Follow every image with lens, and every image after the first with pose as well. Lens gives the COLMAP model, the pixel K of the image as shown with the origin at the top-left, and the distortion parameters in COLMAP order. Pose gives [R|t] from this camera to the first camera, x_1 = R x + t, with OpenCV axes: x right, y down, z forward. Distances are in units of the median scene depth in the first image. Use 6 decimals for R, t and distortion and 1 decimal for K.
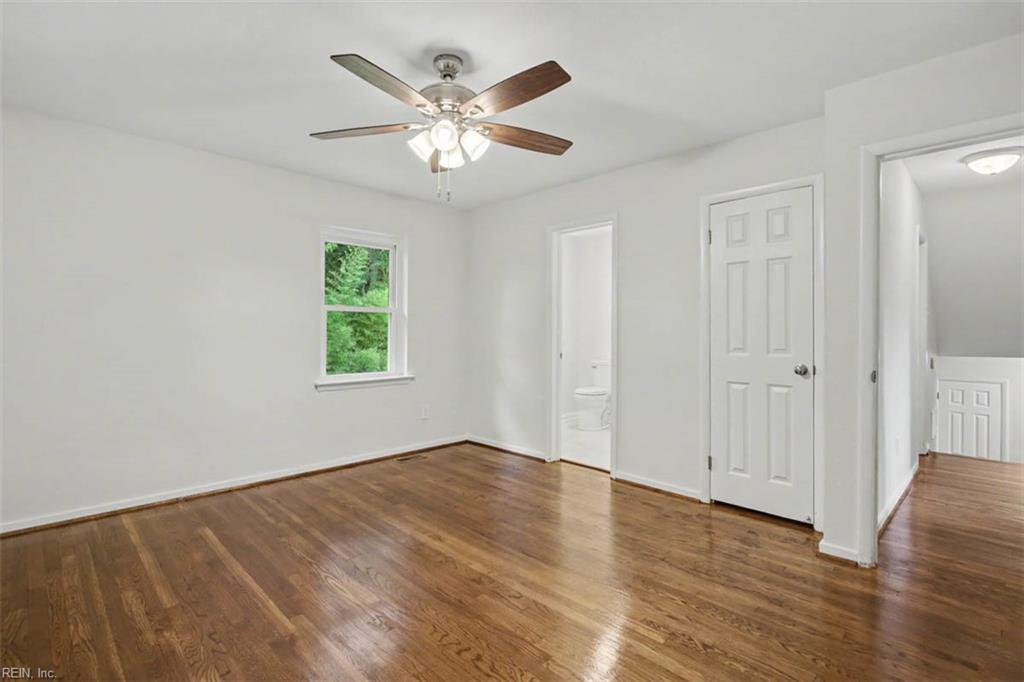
lens RADIAL K [[497.4, 0, 528.5], [0, 497.4, 331.0], [0, 0, 1]] dist [-0.004032, -0.000624]
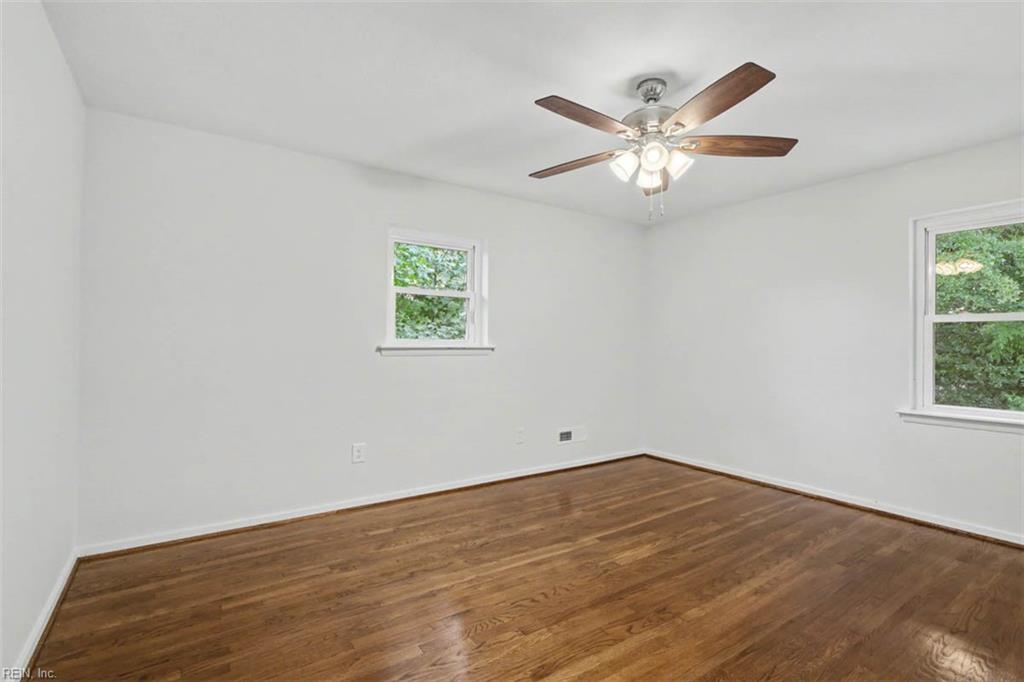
lens RADIAL K [[470.4, 0, 493.3], [0, 470.4, 338.5], [0, 0, 1]] dist [0.001060, 0.000201]
pose [[-0.221435, -0.012585, -0.975094, 0.704138], [-0.007305, 0.999910, -0.011247, -0.000889], [0.975148, 0.004633, -0.221507, 0.735296]]
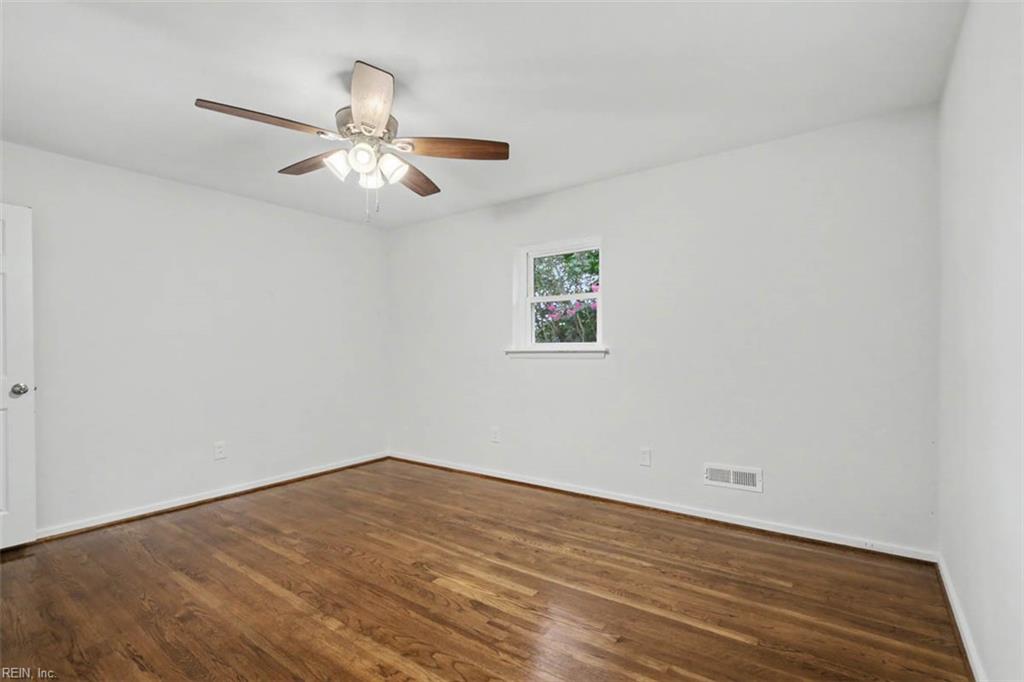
lens RADIAL K [[462.3, 0, 534.4], [0, 462.3, 344.4], [0, 0, 1]] dist [-0.000134, 0.000209]
pose [[-0.985669, 0.006558, -0.168561, -0.276704], [0.007837, 0.999945, -0.006925, 0.000960], [0.168506, -0.008147, -0.985667, 1.630844]]
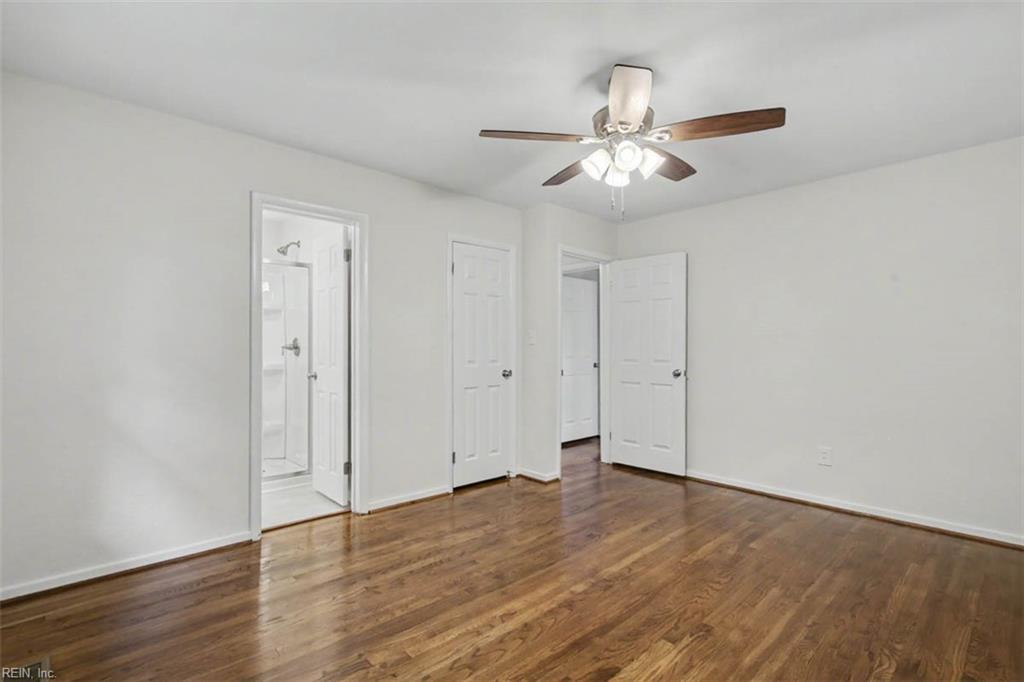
lens RADIAL K [[487.7, 0, 512.0], [0, 487.7, 341.0], [0, 0, 1]] dist [0.001761, 0.000297]
pose [[0.029381, 0.009297, 0.999525, -0.953738], [-0.004653, 0.999947, -0.009164, -0.006421], [-0.999557, -0.004382, 0.029423, 0.976848]]
